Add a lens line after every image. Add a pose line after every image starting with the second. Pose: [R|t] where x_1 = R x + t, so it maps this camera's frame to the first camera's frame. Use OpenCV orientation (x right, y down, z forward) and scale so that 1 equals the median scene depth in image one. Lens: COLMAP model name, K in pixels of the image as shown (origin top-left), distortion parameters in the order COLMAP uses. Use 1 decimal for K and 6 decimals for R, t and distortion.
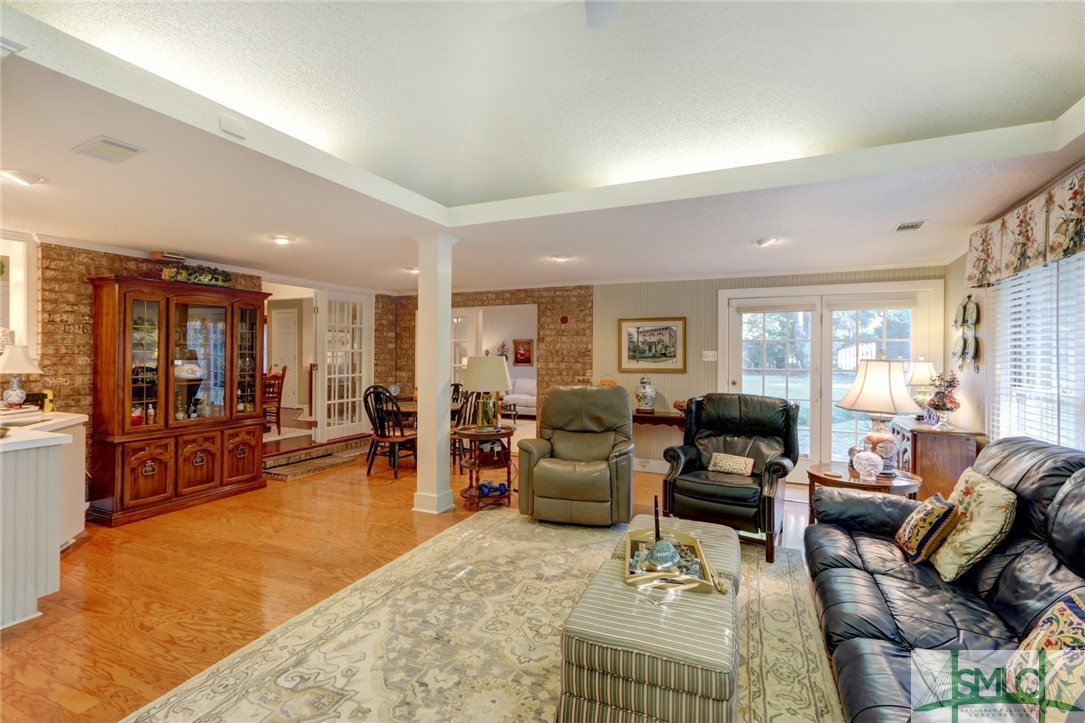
lens RADIAL K [[506.5, 0, 532.8], [0, 506.5, 352.1], [0, 0, 1]] dist [-0.001315, 0.004875]
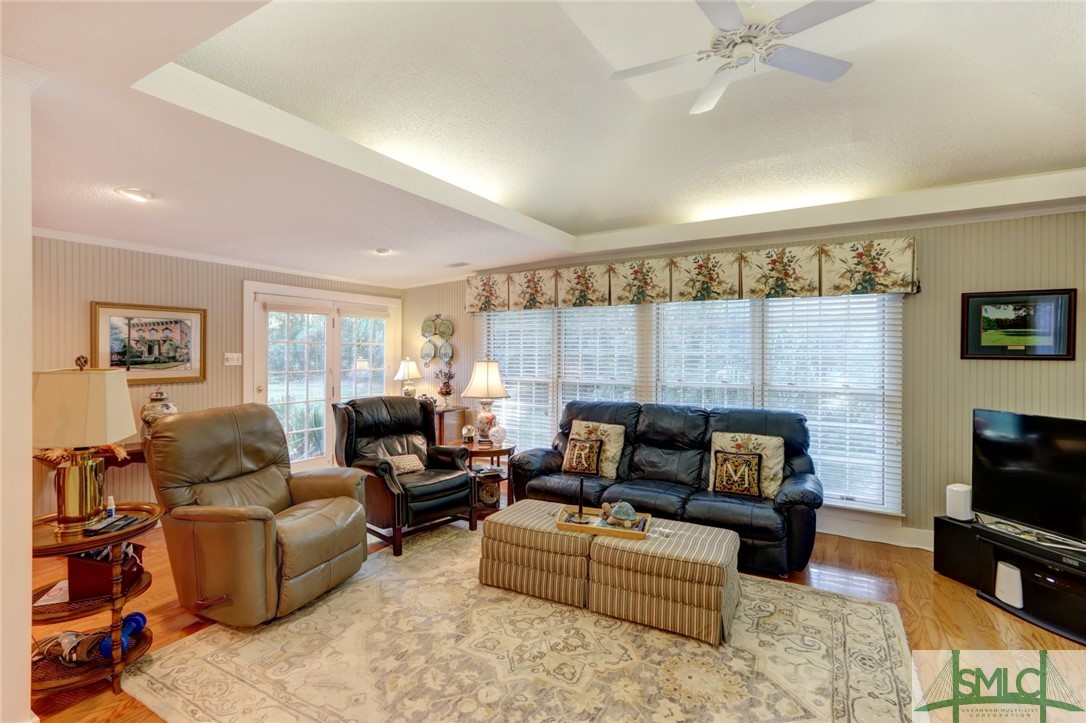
lens RADIAL K [[506.9, 0, 540.6], [0, 506.9, 354.0], [0, 0, 1]] dist [-0.001315, 0.004875]
pose [[0.096597, -0.008236, 0.995289, -0.580438], [-0.003568, 0.999956, 0.008621, -0.013311], [-0.995317, -0.004384, 0.096564, 0.586184]]
